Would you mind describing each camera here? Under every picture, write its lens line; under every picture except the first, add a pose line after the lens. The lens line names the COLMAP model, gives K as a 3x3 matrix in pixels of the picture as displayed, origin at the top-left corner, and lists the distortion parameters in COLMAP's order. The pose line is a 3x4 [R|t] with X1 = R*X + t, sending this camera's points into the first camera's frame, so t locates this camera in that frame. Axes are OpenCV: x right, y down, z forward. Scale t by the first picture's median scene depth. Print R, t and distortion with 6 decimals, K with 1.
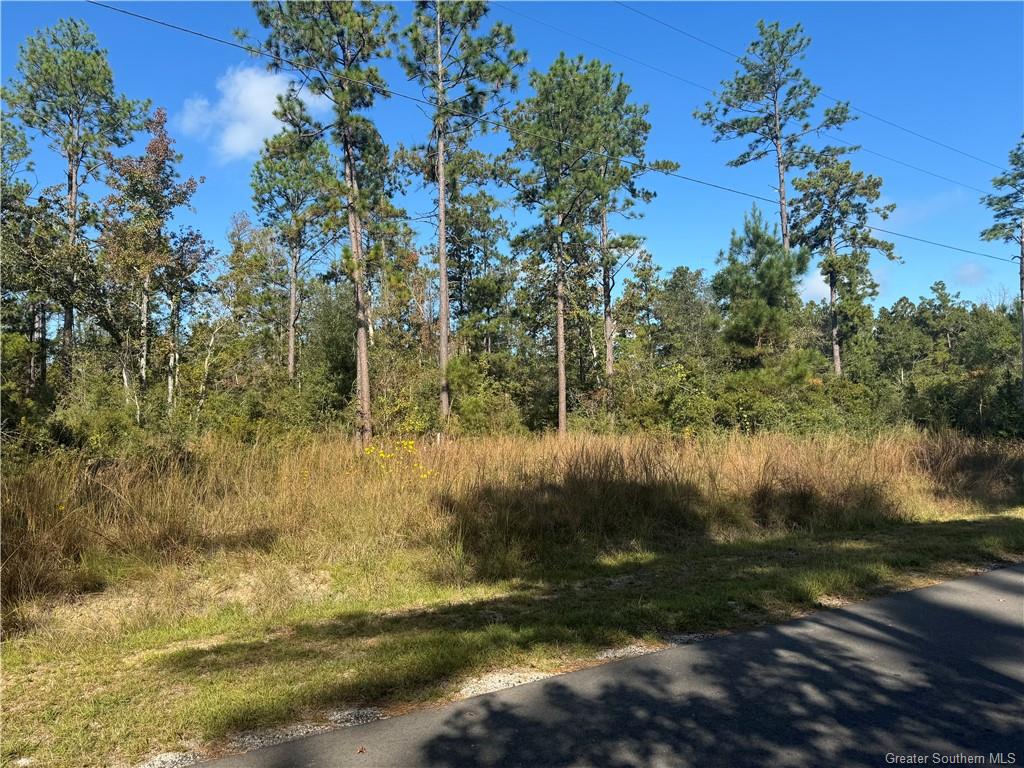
lens RADIAL K [[713.0, 0, 512.0], [0, 713.0, 384.0], [0, 0, 1]] dist [0.012209, -0.027535]
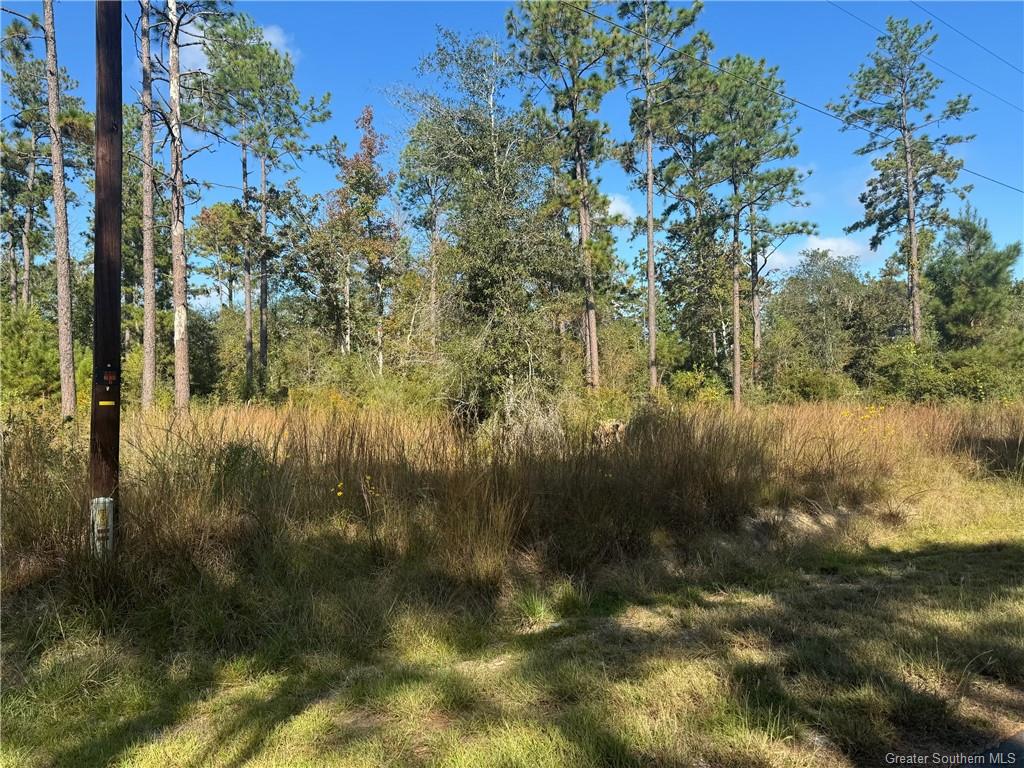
lens RADIAL K [[713.0, 0, 512.0], [0, 713.0, 384.0], [0, 0, 1]] dist [0.012209, -0.027535]
pose [[0.999998, -0.001207, 0.001568, -0.212000], [0.001144, 0.999204, 0.039864, -0.003770], [-0.001615, -0.039862, 0.999204, -0.082931]]
